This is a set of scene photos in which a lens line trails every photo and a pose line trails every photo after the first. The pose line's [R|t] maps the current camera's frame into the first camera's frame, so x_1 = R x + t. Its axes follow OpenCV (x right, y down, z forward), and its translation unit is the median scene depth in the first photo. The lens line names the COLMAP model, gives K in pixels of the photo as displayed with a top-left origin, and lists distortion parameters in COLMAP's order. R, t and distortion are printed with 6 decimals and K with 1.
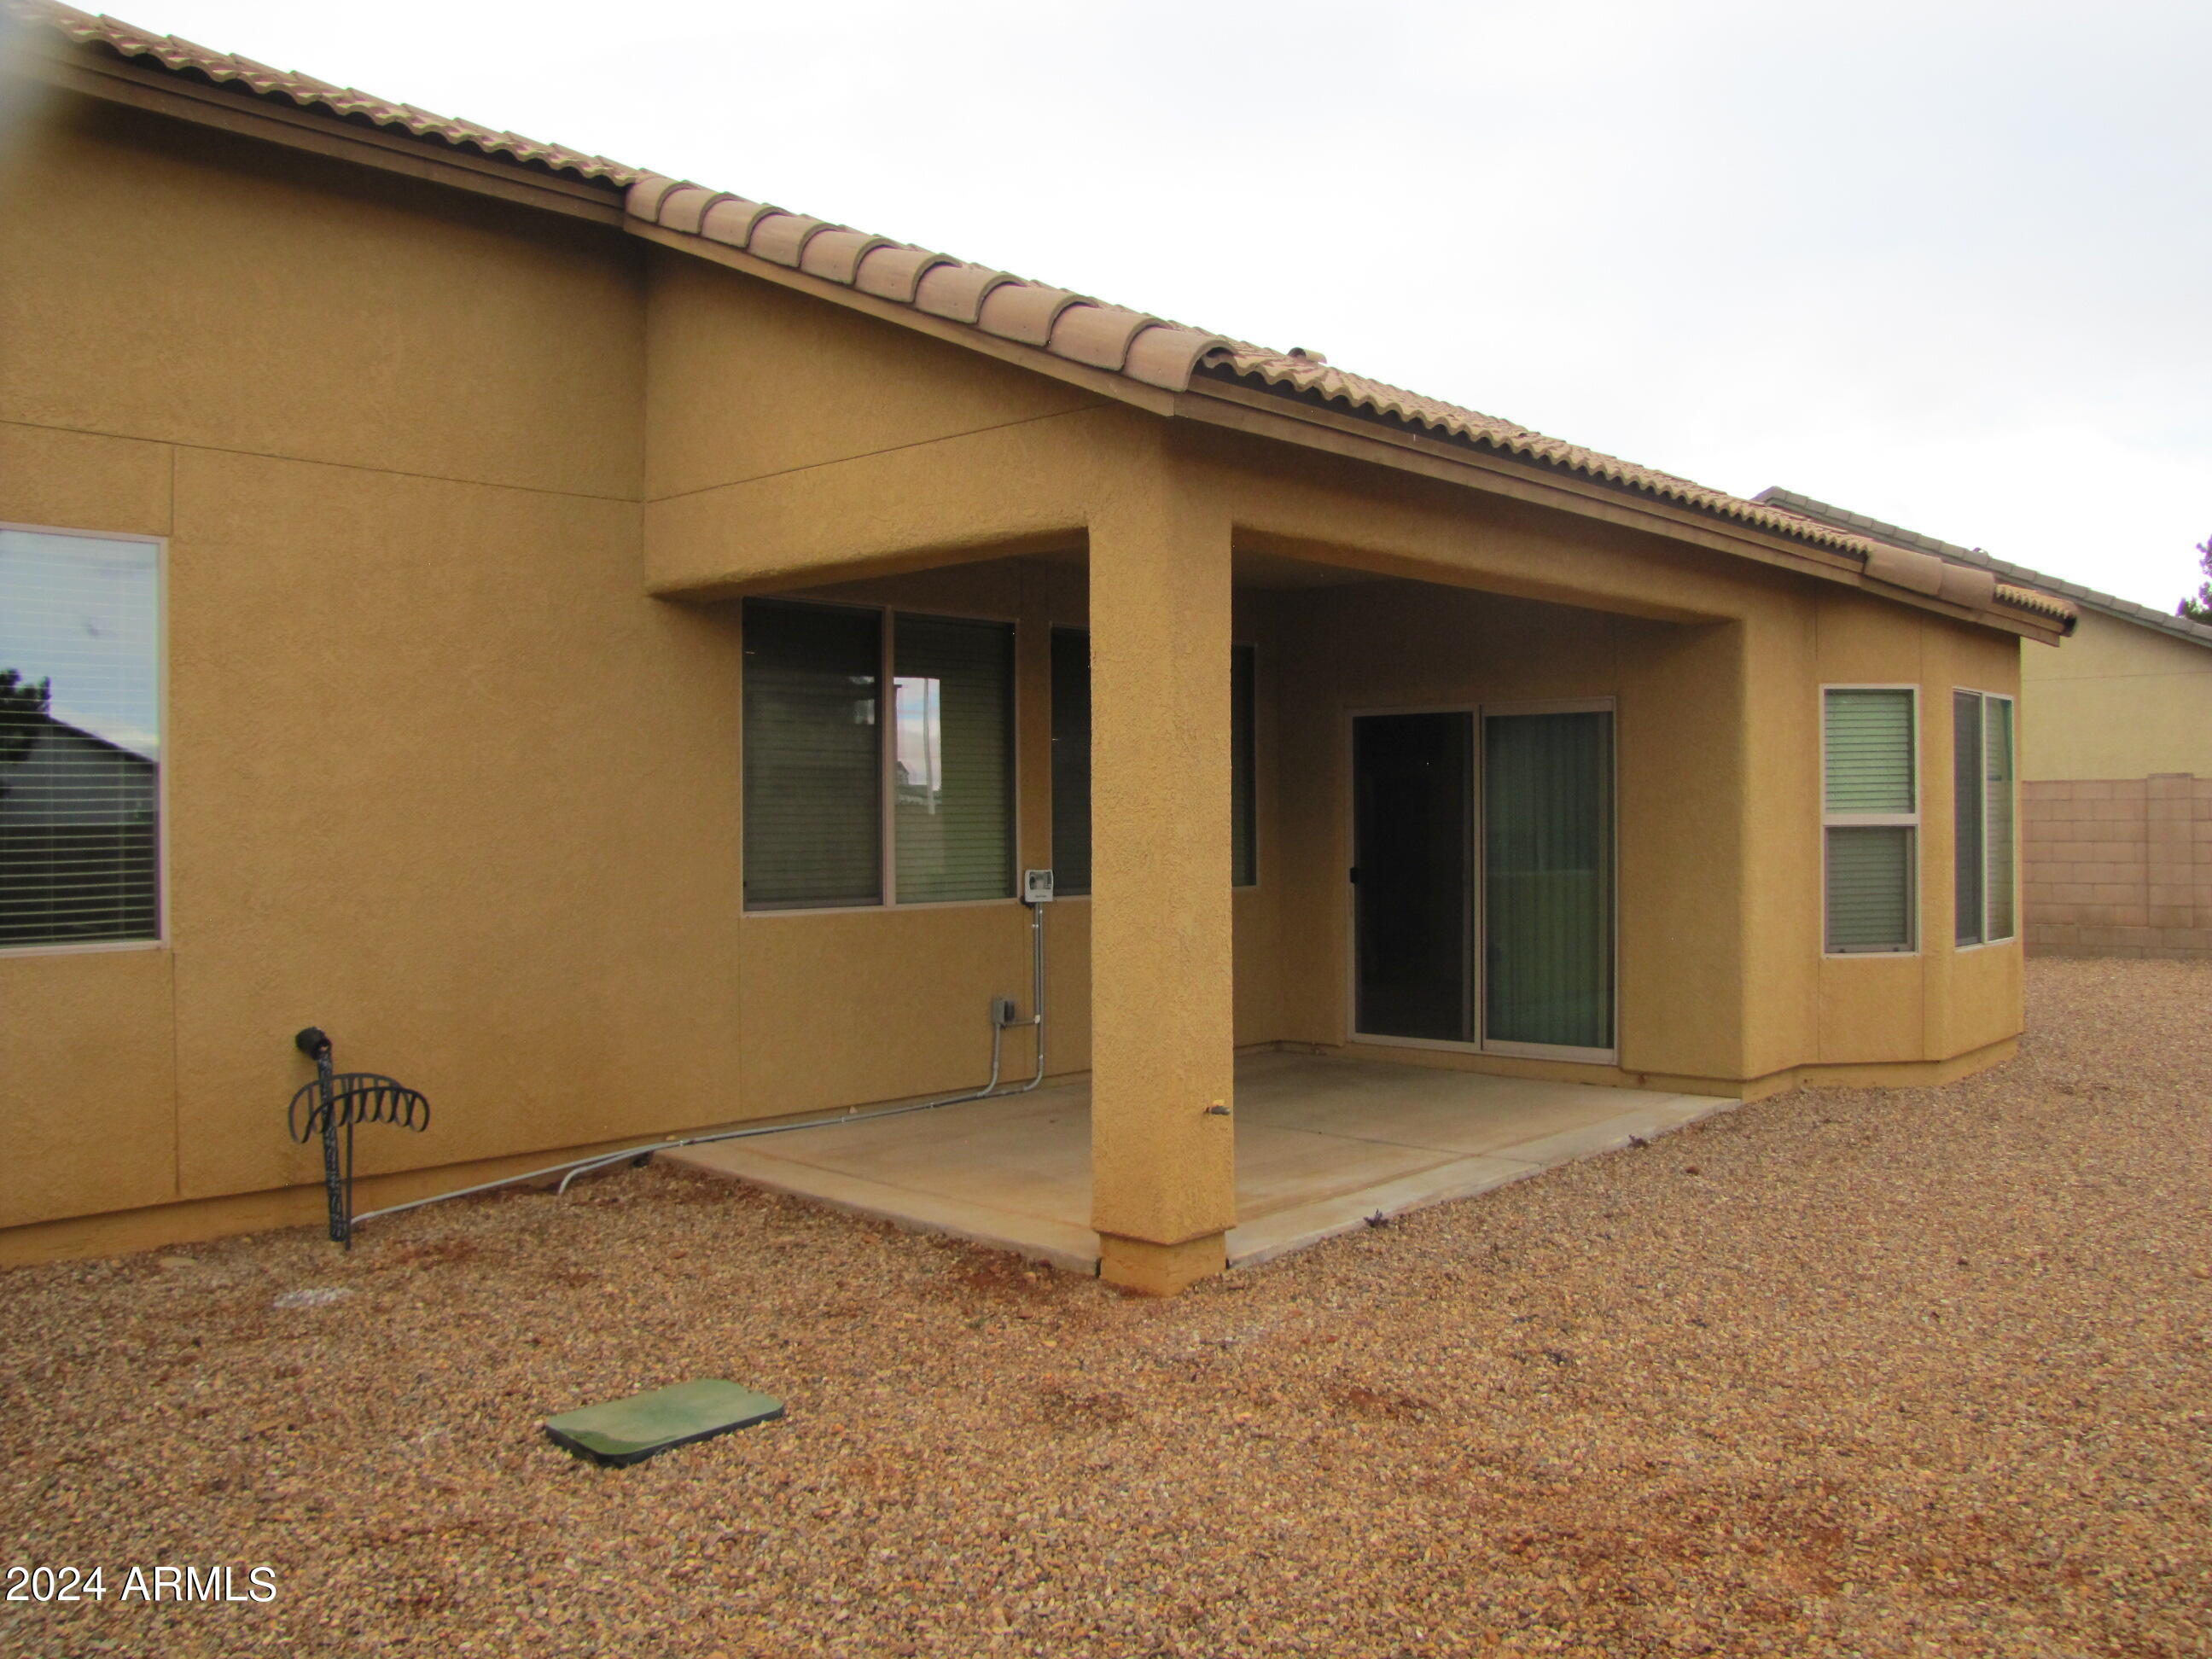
lens RADIAL K [[1873.1, 0, 1114.3], [0, 1873.1, 820.5], [0, 0, 1]] dist [-0.132810, 0.088635]
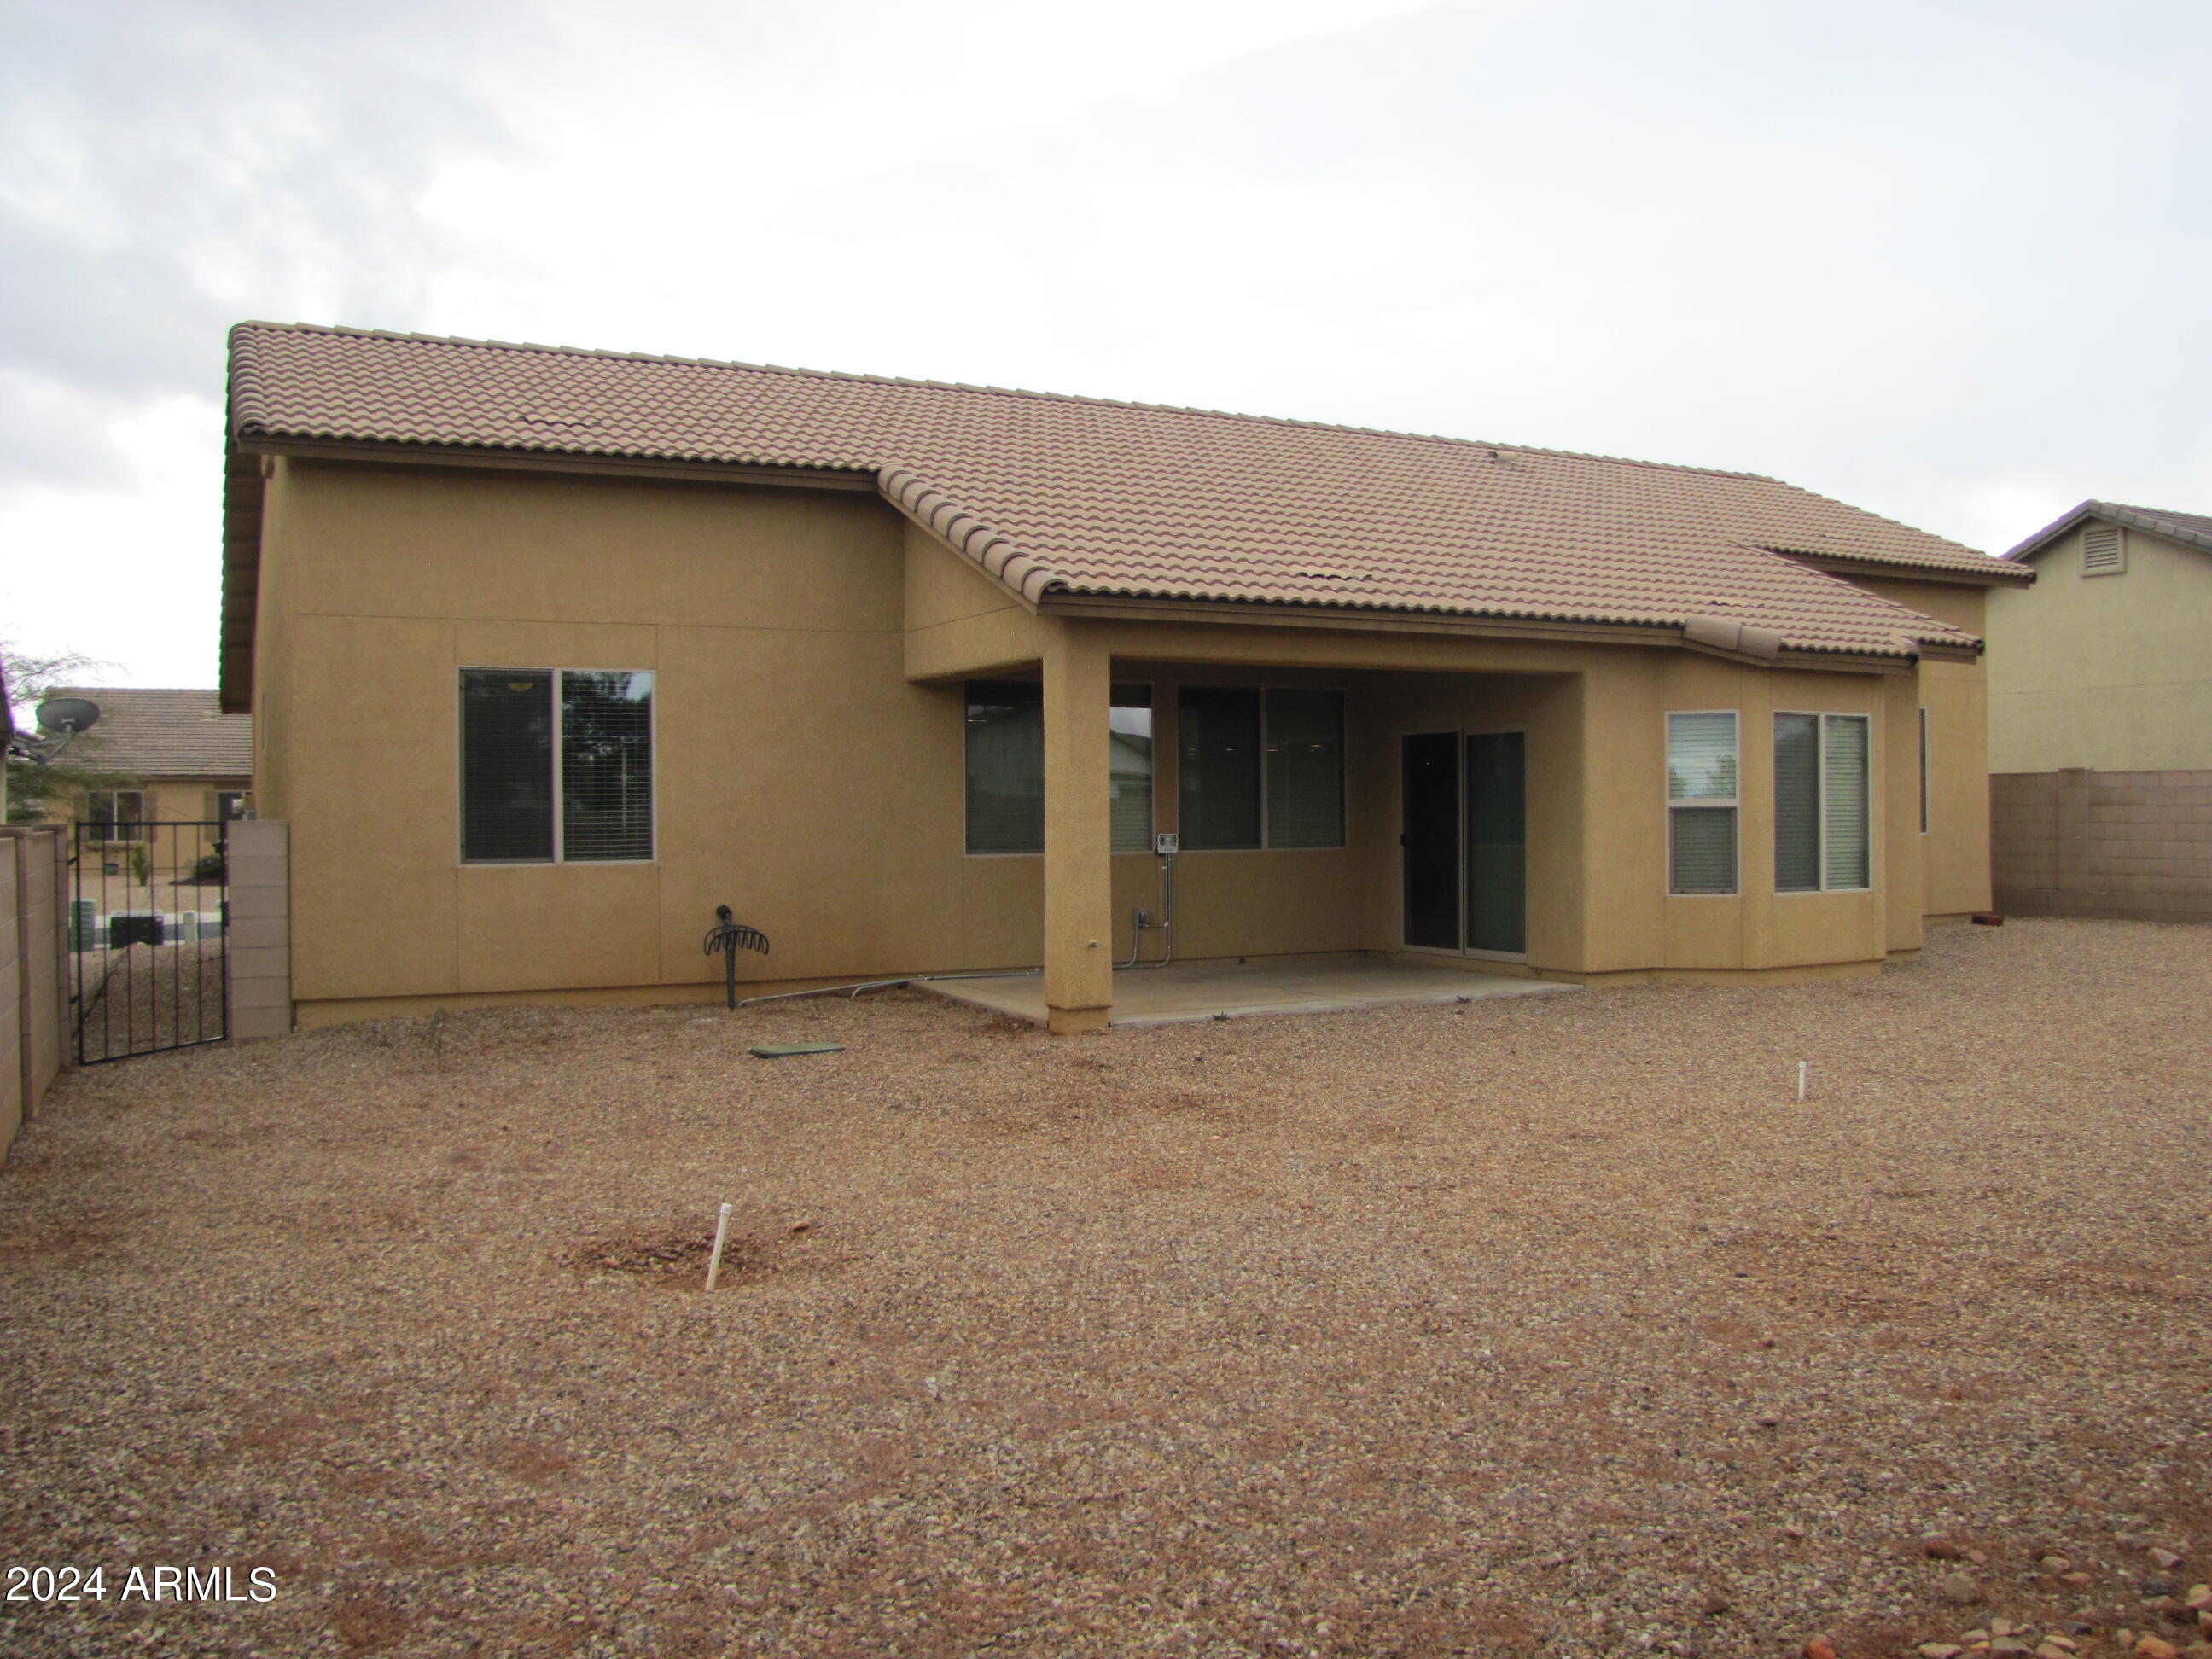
lens RADIAL K [[1873.1, 0, 1100.0], [0, 1873.1, 832.0], [0, 0, 1]] dist [-0.132810, 0.088635]
pose [[0.935386, 0.004522, -0.353601, 0.508553], [0.000083, 0.999915, 0.013009, 0.003576], [0.353630, -0.012198, 0.935306, -0.587193]]
